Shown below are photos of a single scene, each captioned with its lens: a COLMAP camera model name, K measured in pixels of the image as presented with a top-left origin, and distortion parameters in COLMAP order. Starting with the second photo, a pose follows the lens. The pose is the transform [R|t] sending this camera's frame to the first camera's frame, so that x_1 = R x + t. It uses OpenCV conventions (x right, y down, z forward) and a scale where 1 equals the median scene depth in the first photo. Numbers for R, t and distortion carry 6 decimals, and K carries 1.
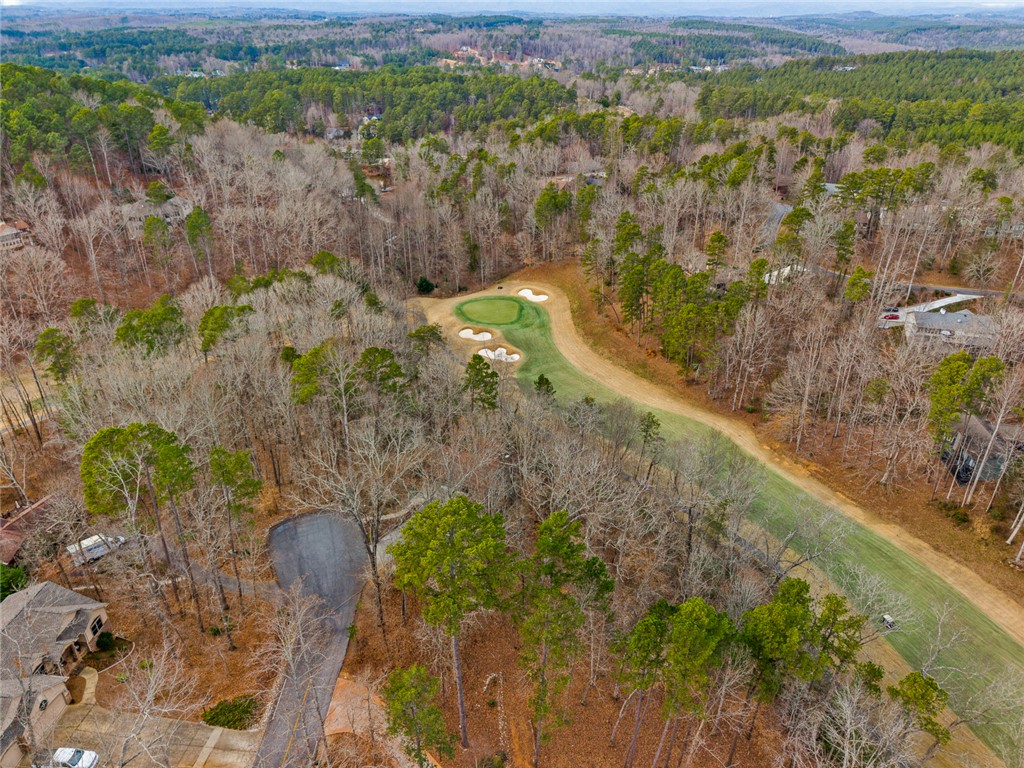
lens RADIAL K [[691.1, 0, 512.0], [0, 691.1, 384.0], [0, 0, 1]] dist [0.032940, -0.057335]
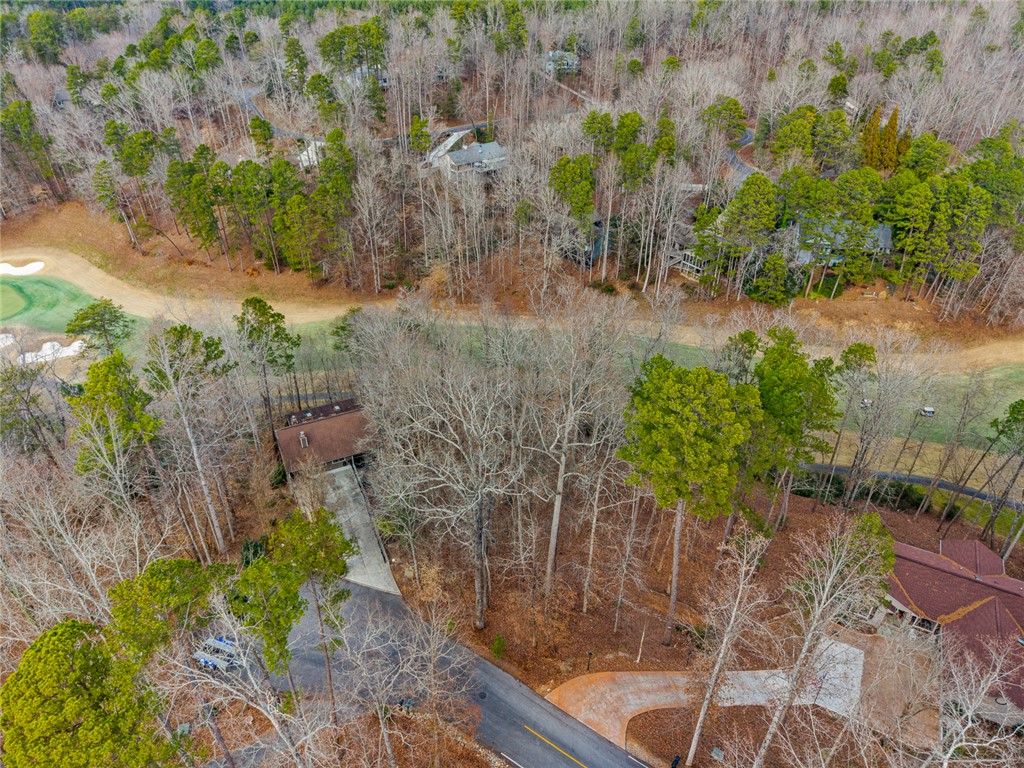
lens RADIAL K [[691.1, 0, 512.0], [0, 691.1, 384.0], [0, 0, 1]] dist [0.032940, -0.057335]
pose [[0.602976, -0.449081, 0.659353, -0.233835], [0.359412, 0.890797, 0.278036, -0.042992], [-0.712210, 0.069330, 0.698534, 0.157948]]
